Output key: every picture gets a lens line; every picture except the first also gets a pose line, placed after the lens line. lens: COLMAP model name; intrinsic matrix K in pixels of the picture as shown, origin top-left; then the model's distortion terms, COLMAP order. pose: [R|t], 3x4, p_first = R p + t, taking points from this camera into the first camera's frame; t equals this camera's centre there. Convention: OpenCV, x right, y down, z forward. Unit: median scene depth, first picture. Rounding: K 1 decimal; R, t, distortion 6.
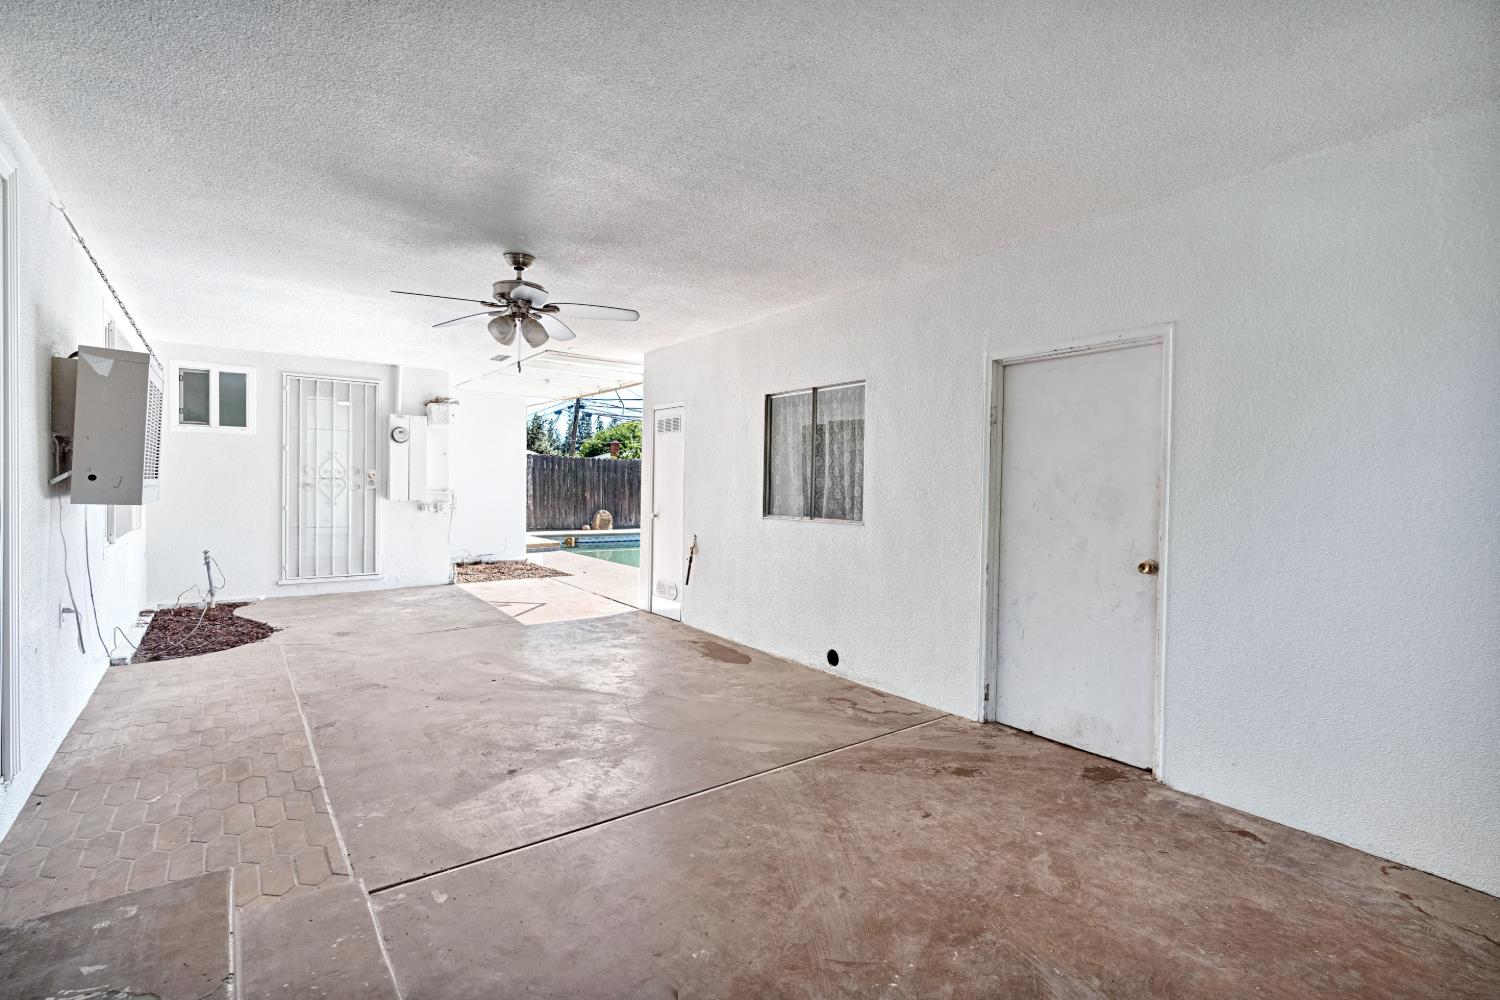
lens RADIAL K [[678.9, 0, 749.0], [0, 678.9, 501.8], [0, 0, 1]] dist [-0.007917, 0.001040]
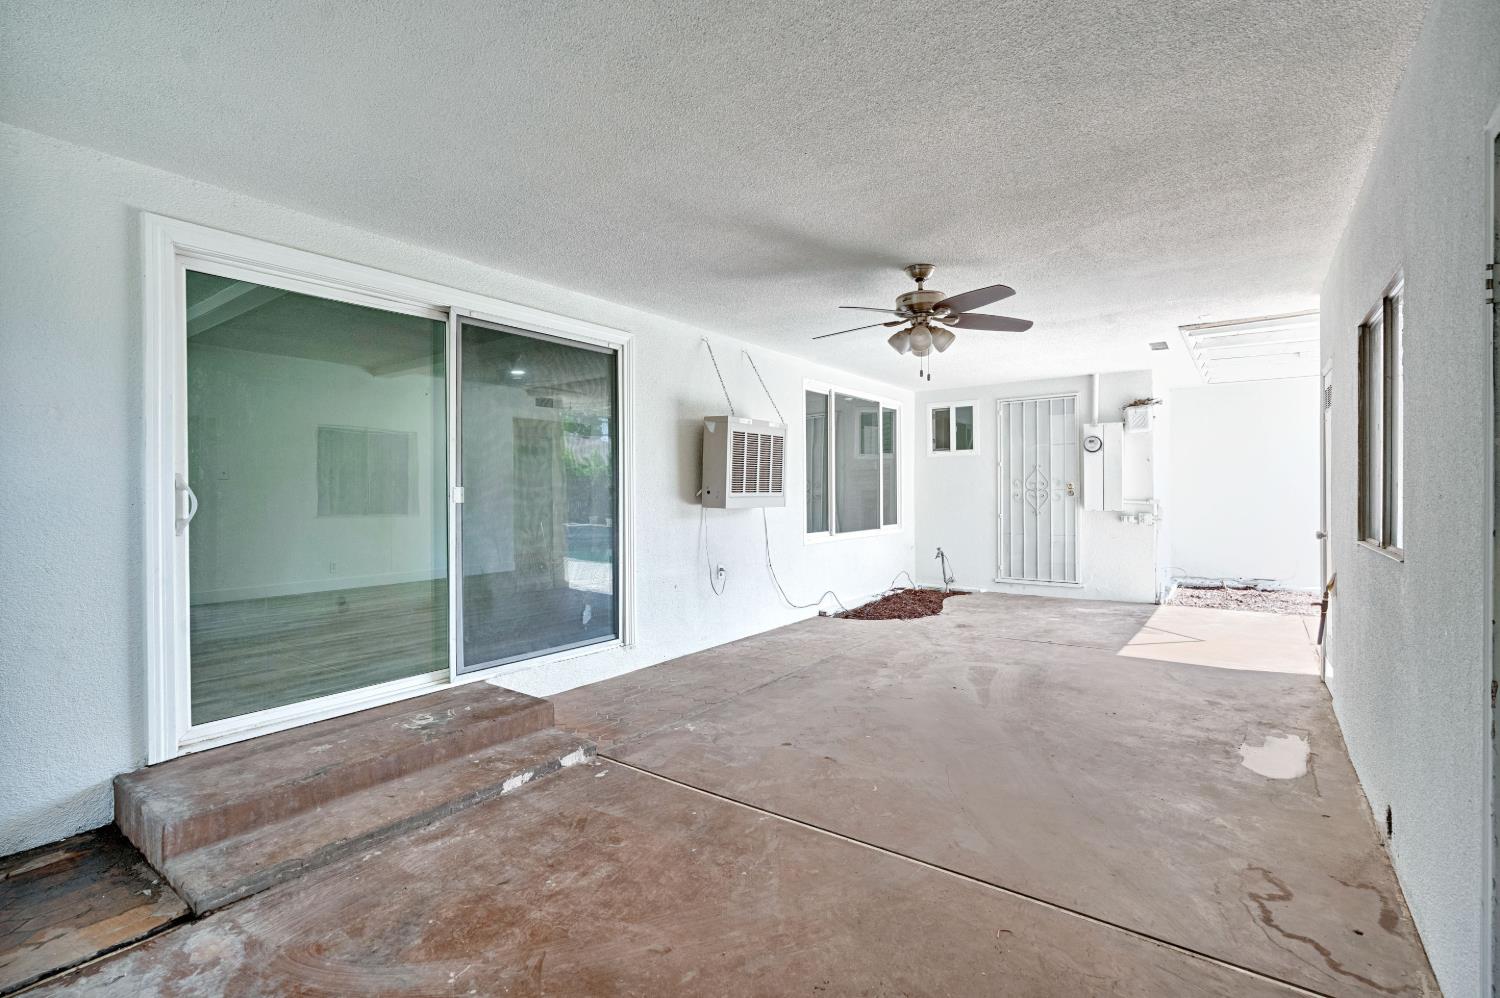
lens RADIAL K [[678.9, 0, 750.8], [0, 678.9, 493.9], [0, 0, 1]] dist [-0.007917, 0.001040]
pose [[0.286316, -0.017003, -0.957984, 0.319455], [-0.013495, 0.999672, -0.021776, 0.002273], [0.958040, 0.019163, 0.285993, 0.268490]]
